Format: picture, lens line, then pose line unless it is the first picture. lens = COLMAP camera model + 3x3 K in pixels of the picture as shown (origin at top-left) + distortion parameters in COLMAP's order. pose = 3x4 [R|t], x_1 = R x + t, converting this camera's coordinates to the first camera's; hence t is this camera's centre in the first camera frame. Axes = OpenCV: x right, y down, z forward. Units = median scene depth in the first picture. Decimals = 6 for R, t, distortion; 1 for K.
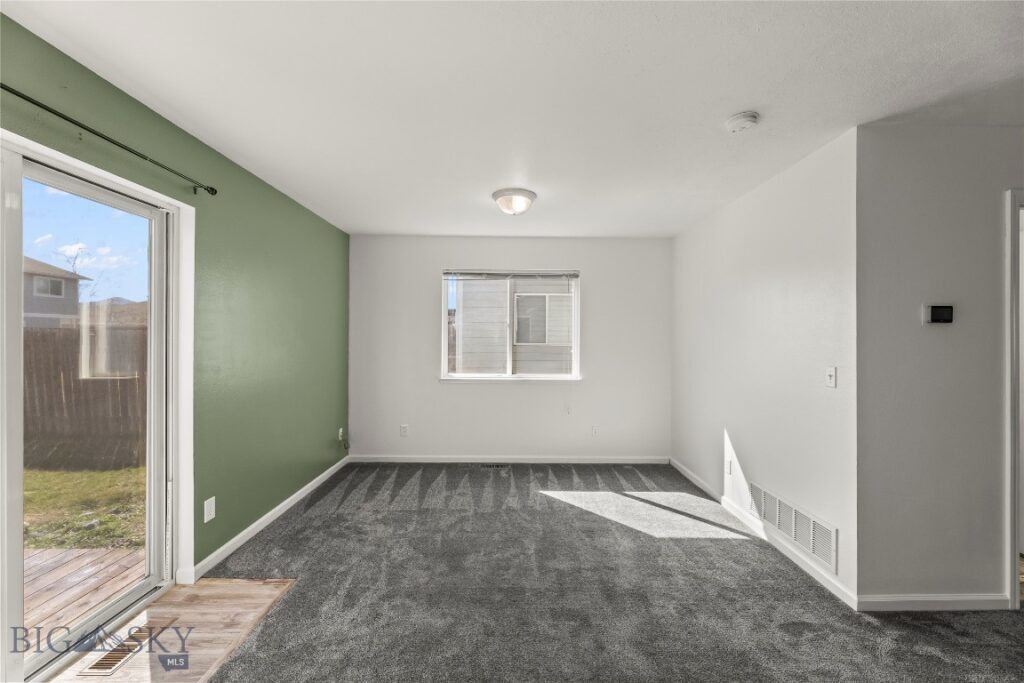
lens RADIAL K [[407.8, 0, 508.6], [0, 407.8, 339.7], [0, 0, 1]] dist [0.000745, -0.000109]
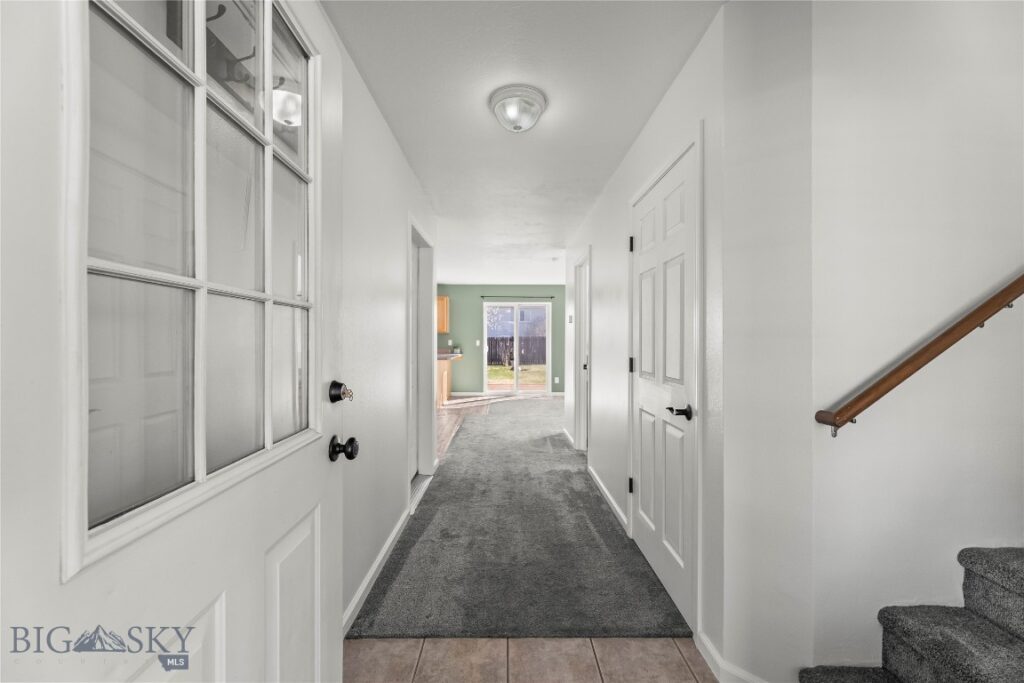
lens RADIAL K [[407.8, 0, 512.0], [0, 407.8, 338.8], [0, 0, 1]] dist [0.000745, -0.000109]
pose [[0.014015, -0.005536, -0.999886, 2.335621], [-0.003269, 0.999979, -0.005583, 0.041112], [0.999896, 0.003346, 0.013997, 0.410037]]
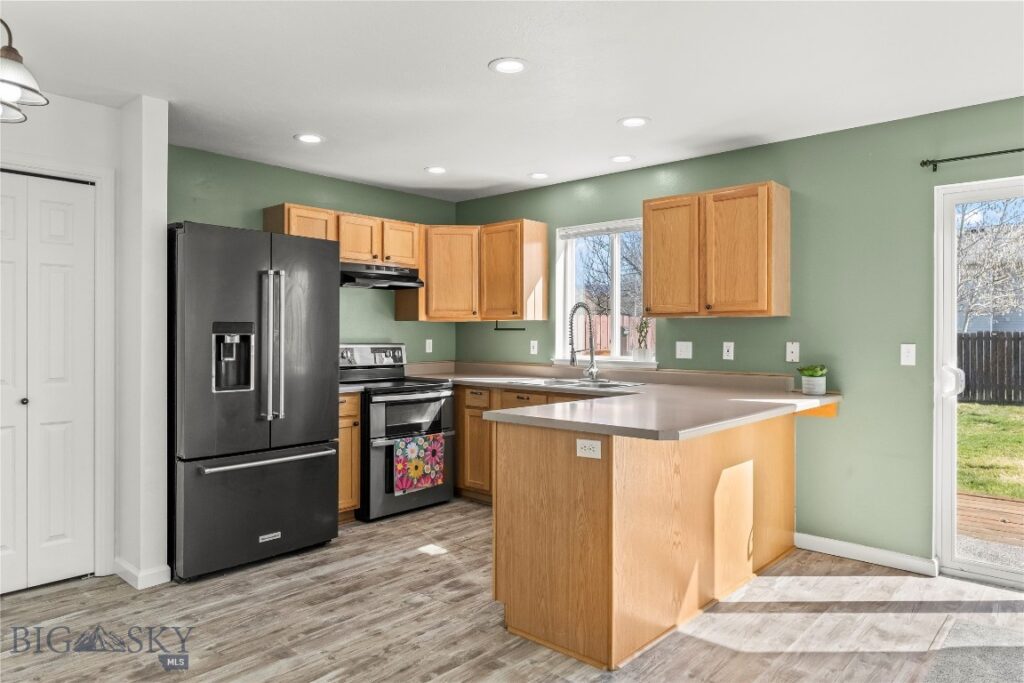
lens RADIAL K [[656.2, 0, 516.5], [0, 656.2, 337.7], [0, 0, 1]] dist [-0.002516, 0.000266]
pose [[-0.665489, -0.004232, -0.746396, 0.757561], [-0.008168, 0.999965, 0.001613, 0.028889], [0.746363, 0.007170, -0.665501, 0.461042]]
